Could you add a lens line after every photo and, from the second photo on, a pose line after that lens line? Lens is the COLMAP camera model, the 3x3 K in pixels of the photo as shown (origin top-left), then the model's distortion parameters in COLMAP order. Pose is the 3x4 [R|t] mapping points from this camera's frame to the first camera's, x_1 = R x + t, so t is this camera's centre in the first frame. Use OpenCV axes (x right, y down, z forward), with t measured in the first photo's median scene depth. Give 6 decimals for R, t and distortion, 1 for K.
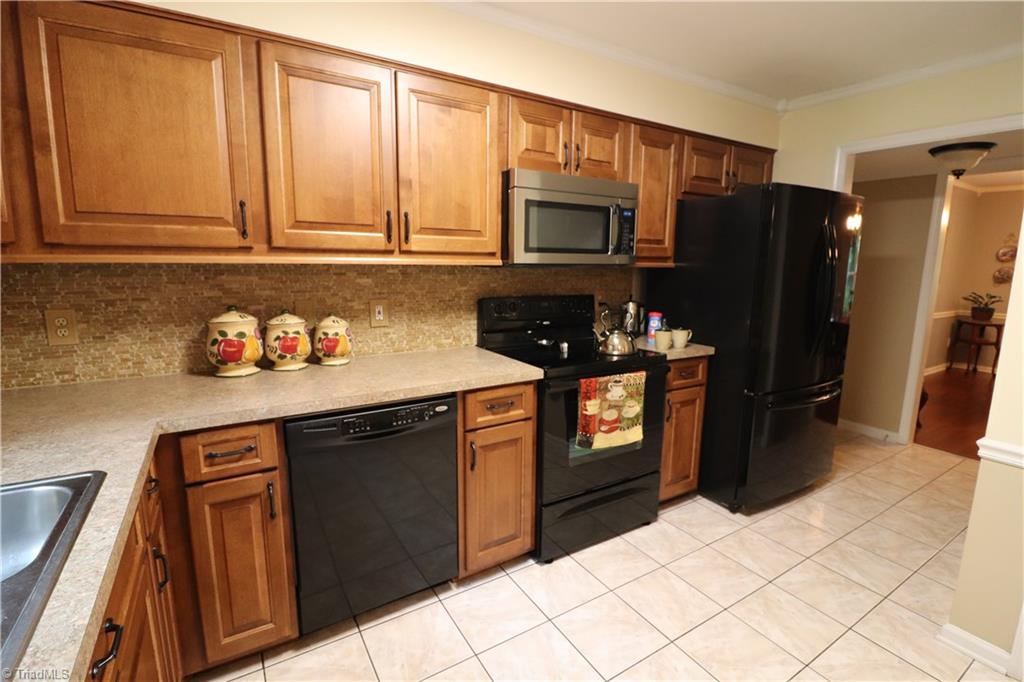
lens RADIAL K [[472.2, 0, 519.3], [0, 472.2, 339.4], [0, 0, 1]] dist [0.001734, -0.015201]
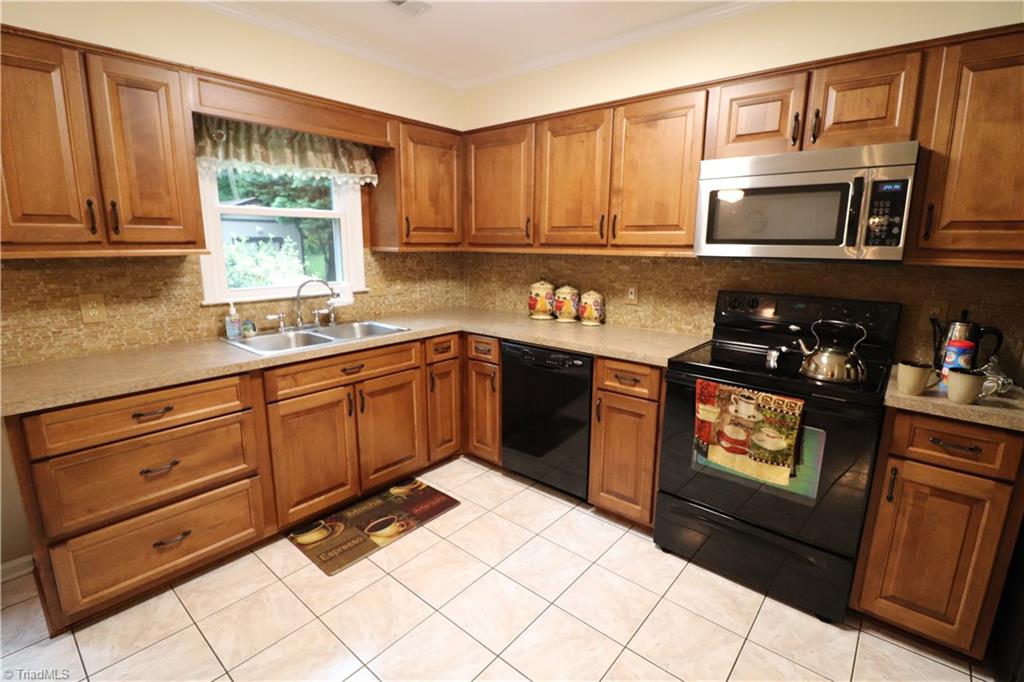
lens RADIAL K [[472.2, 0, 519.3], [0, 472.2, 339.4], [0, 0, 1]] dist [0.001734, -0.015201]
pose [[0.305294, 0.178031, -0.935468, 0.843074], [-0.163134, 0.977624, 0.132814, -0.056478], [0.938181, 0.112059, 0.327506, 0.326571]]
